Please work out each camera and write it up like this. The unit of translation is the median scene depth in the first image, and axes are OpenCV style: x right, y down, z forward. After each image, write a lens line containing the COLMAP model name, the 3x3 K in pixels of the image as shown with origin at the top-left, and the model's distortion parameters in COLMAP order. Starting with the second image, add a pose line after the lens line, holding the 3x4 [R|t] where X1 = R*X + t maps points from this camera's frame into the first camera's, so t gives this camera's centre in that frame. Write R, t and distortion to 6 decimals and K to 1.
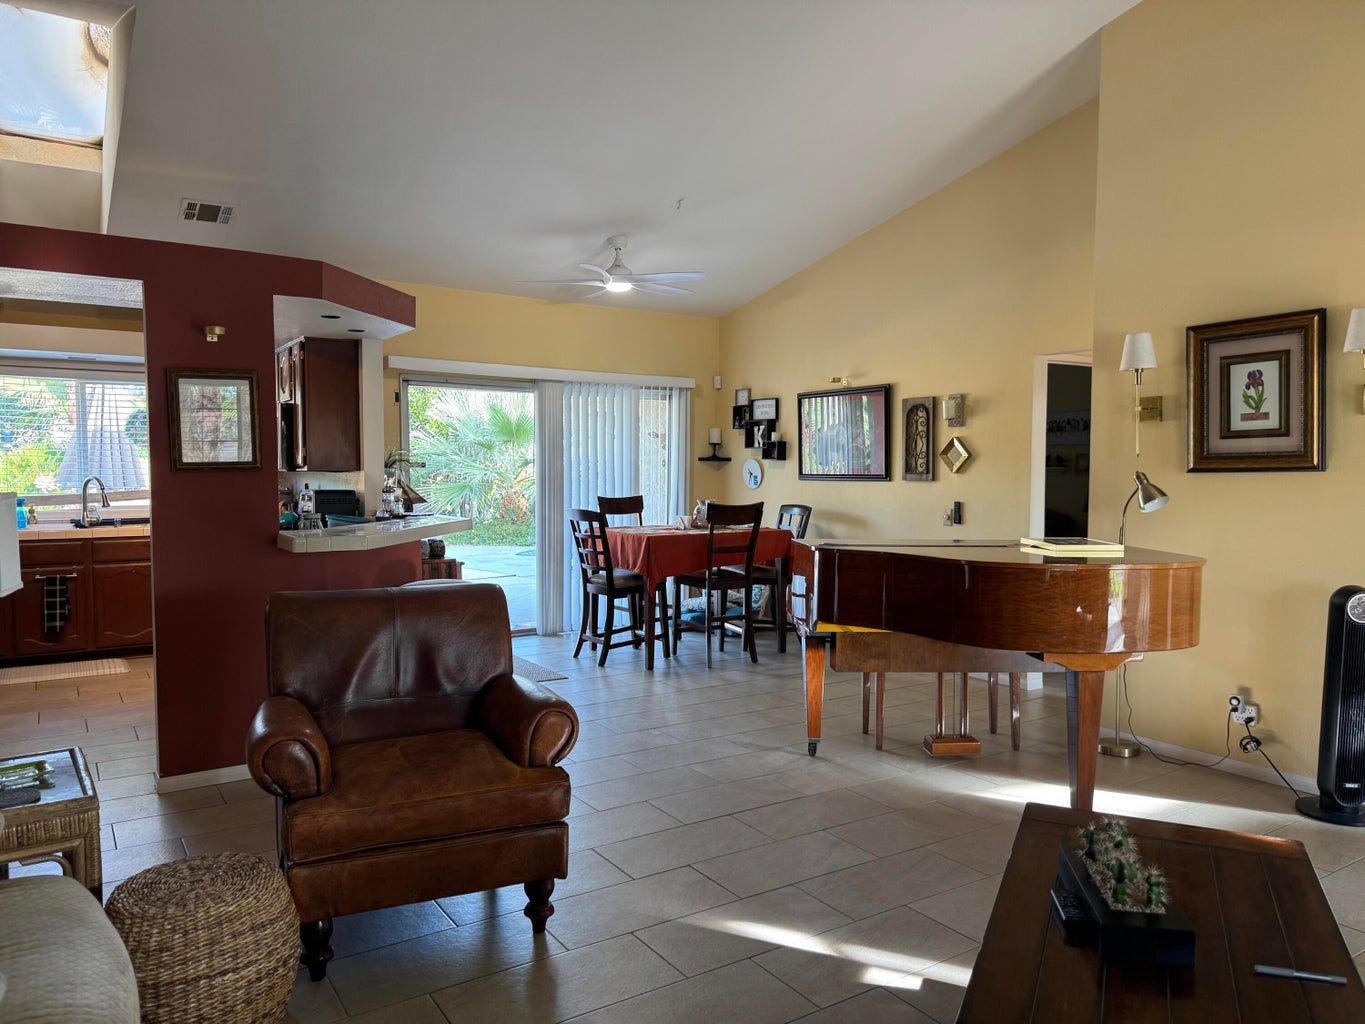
lens RADIAL K [[949.2, 0, 682.2], [0, 949.2, 520.4], [0, 0, 1]] dist [0.046713, -0.001430]
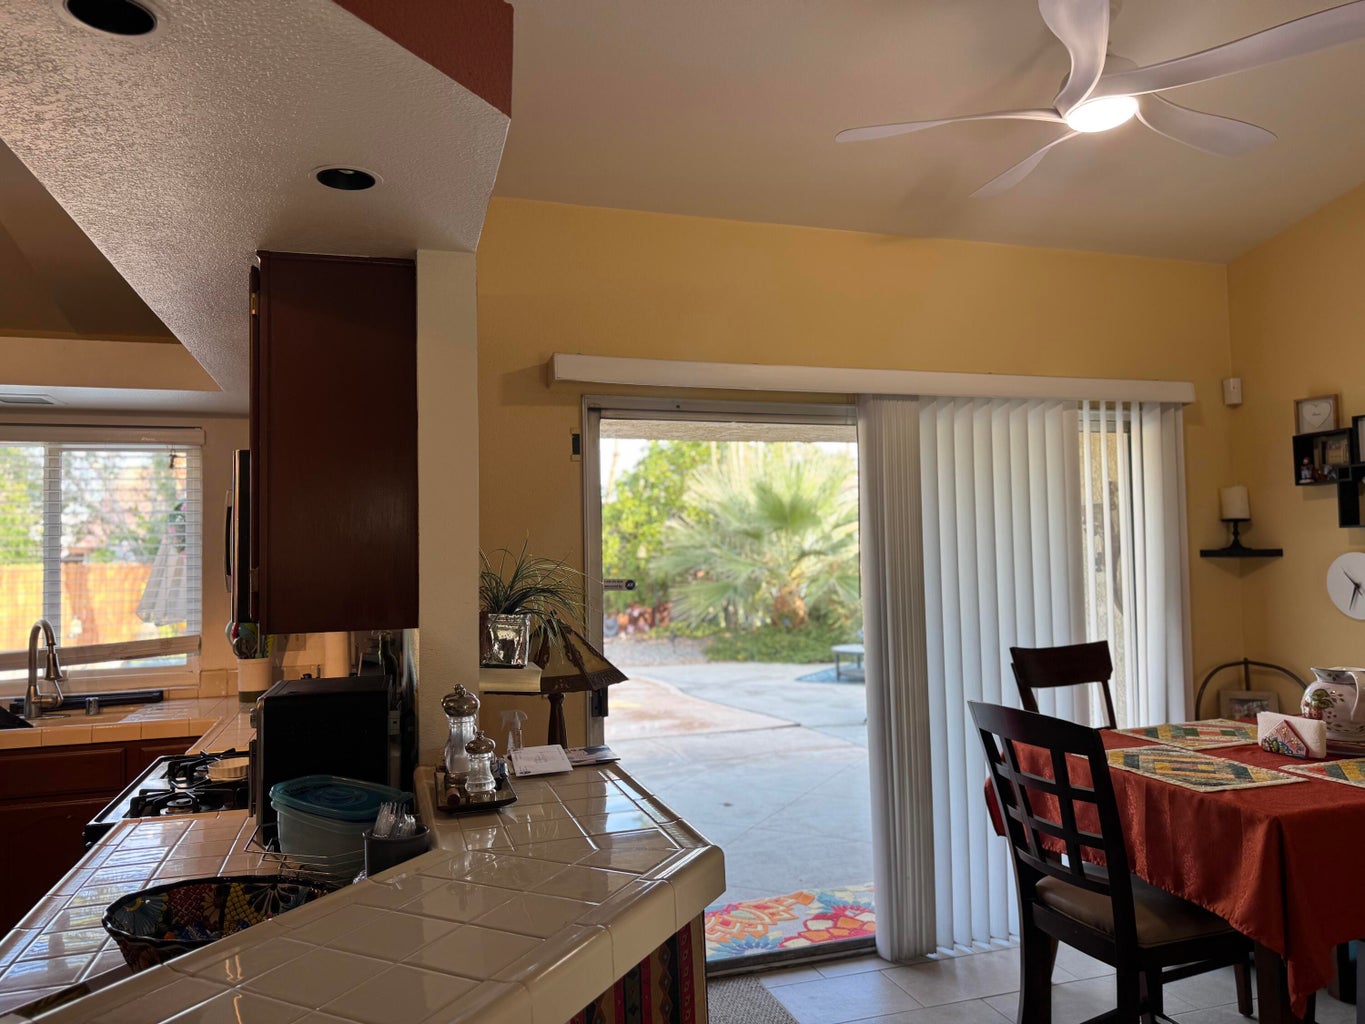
lens RADIAL K [[949.2, 0, 682.2], [0, 949.2, 520.4], [0, 0, 1]] dist [0.046713, -0.001430]
pose [[0.961988, -0.032713, -0.271126, -0.104233], [0.008218, 0.995818, -0.090991, -0.041069], [0.272968, 0.085304, 0.958234, 0.487460]]
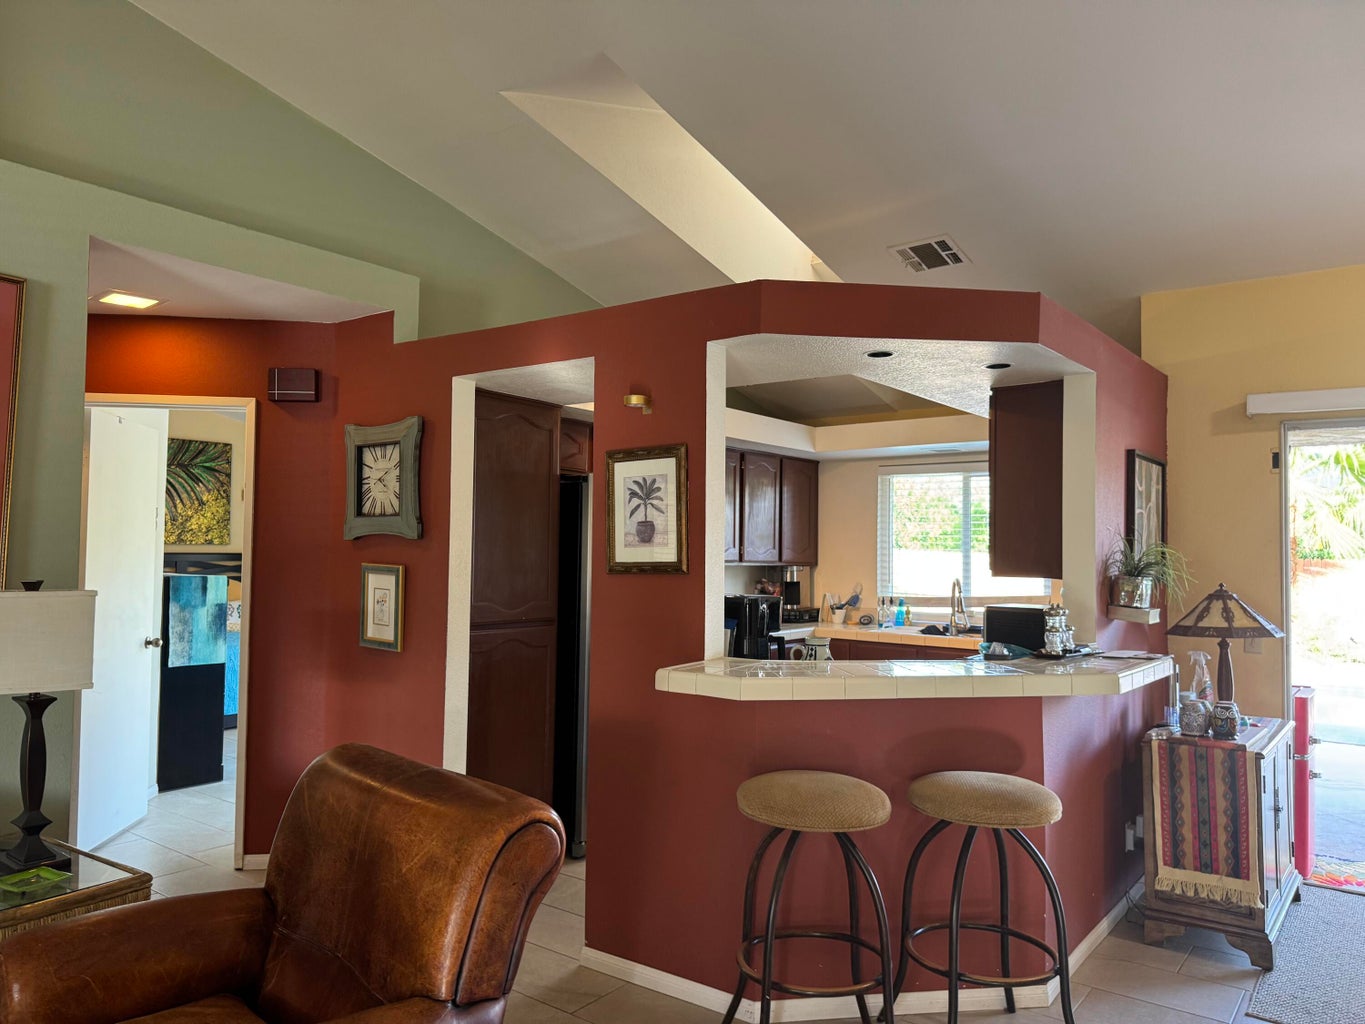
lens RADIAL K [[965.9, 0, 682.5], [0, 965.9, 512.0], [0, 0, 1]] dist [0.081361, -0.109722]
pose [[0.346923, -0.039718, -0.937052, 0.139636], [-0.064722, 0.995707, -0.066166, -0.025265], [0.935658, 0.083603, 0.342864, 0.369933]]
